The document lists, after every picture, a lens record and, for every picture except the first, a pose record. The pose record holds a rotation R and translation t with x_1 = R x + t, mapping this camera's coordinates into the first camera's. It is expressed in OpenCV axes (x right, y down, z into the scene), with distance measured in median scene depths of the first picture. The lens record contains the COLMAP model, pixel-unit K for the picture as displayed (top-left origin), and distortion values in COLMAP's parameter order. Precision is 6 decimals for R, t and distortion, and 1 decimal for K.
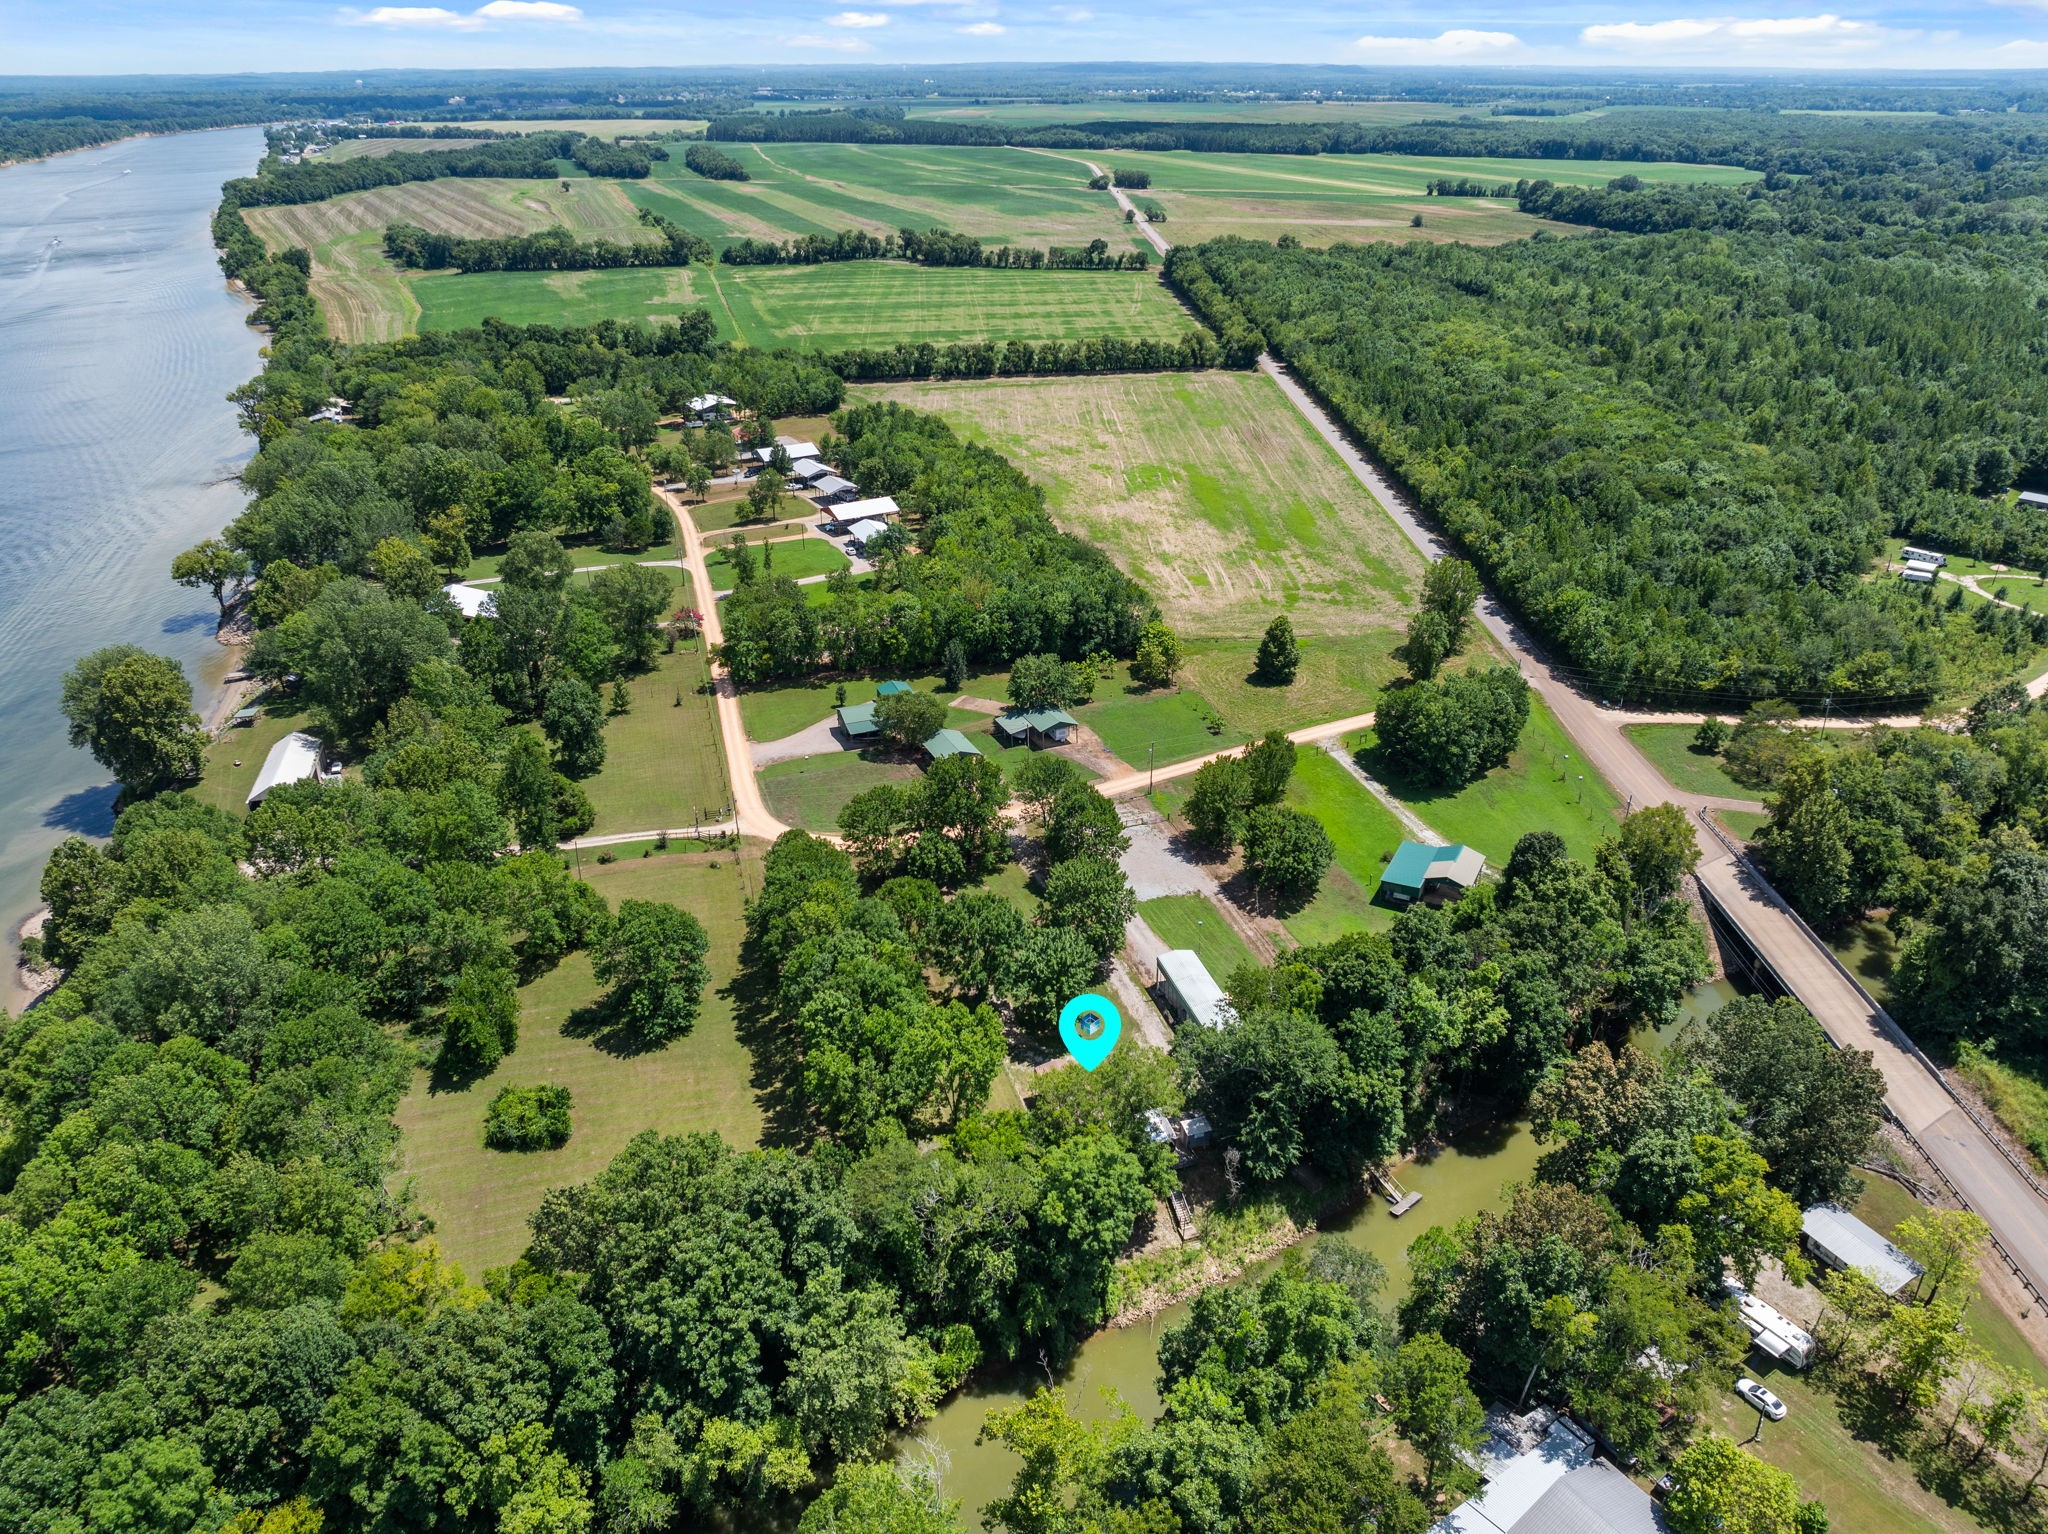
lens RADIAL K [[1433.3, 0, 1036.0], [0, 1433.3, 760.2], [0, 0, 1]] dist [-0.054735, 0.007039]
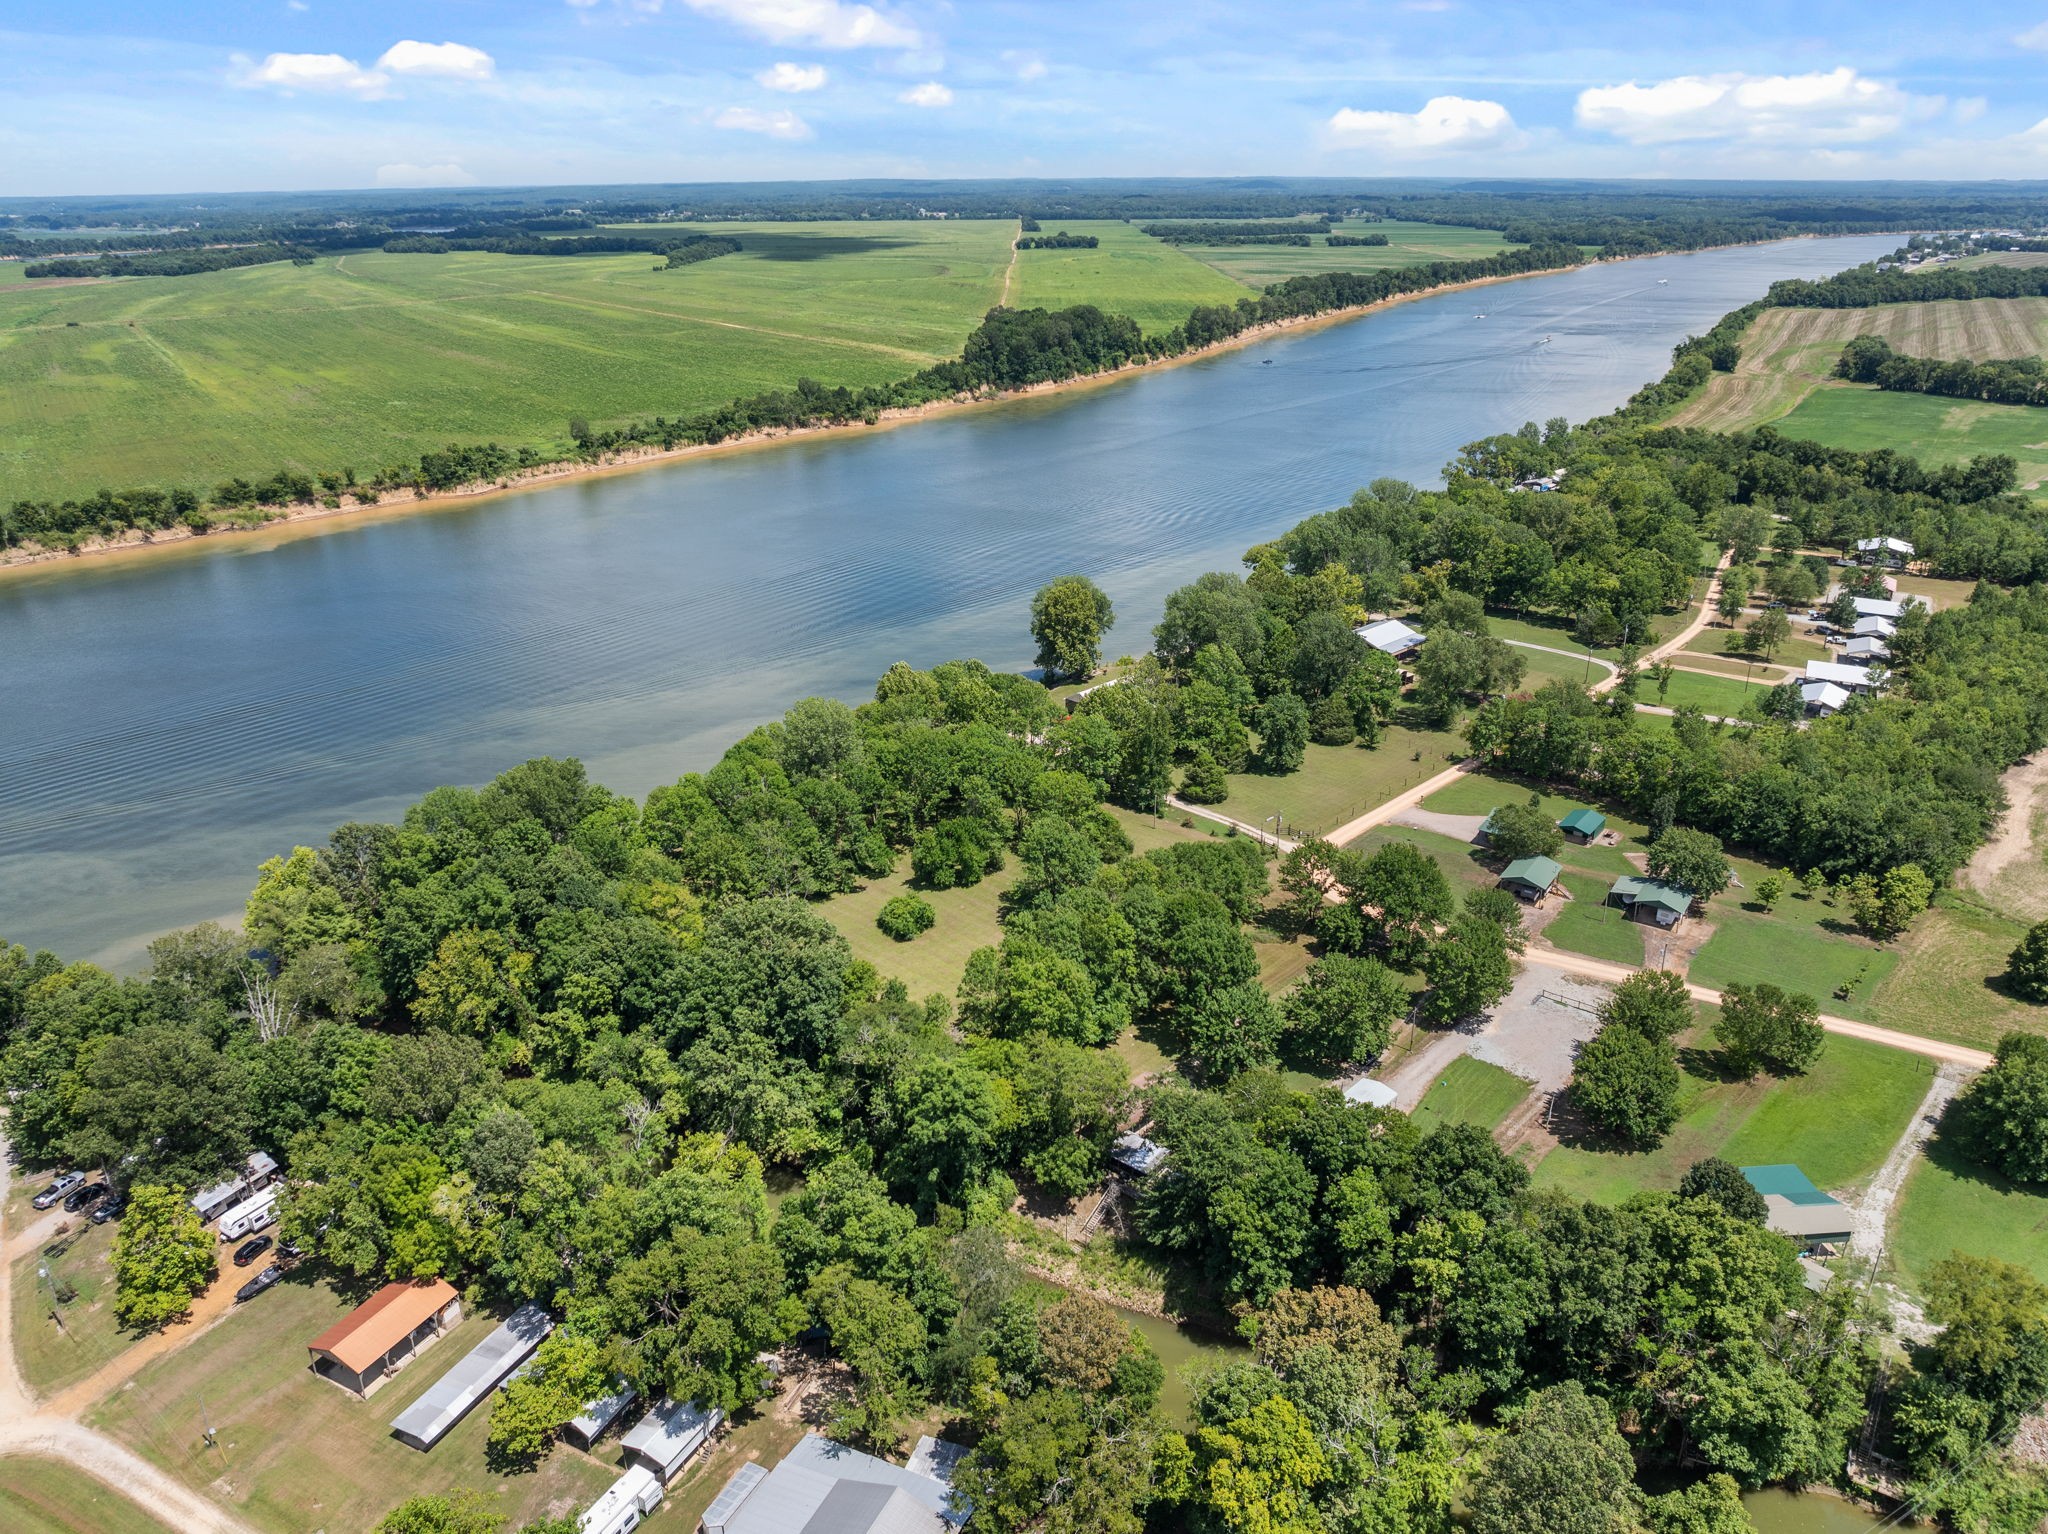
lens RADIAL K [[1433.3, 0, 1036.0], [0, 1433.3, 760.2], [0, 0, 1]] dist [-0.054735, 0.007039]
pose [[0.510763, 0.321077, -0.797515, 0.513449], [-0.370703, 0.919228, 0.132663, -0.083018], [0.775693, 0.227882, 0.588532, 0.150304]]
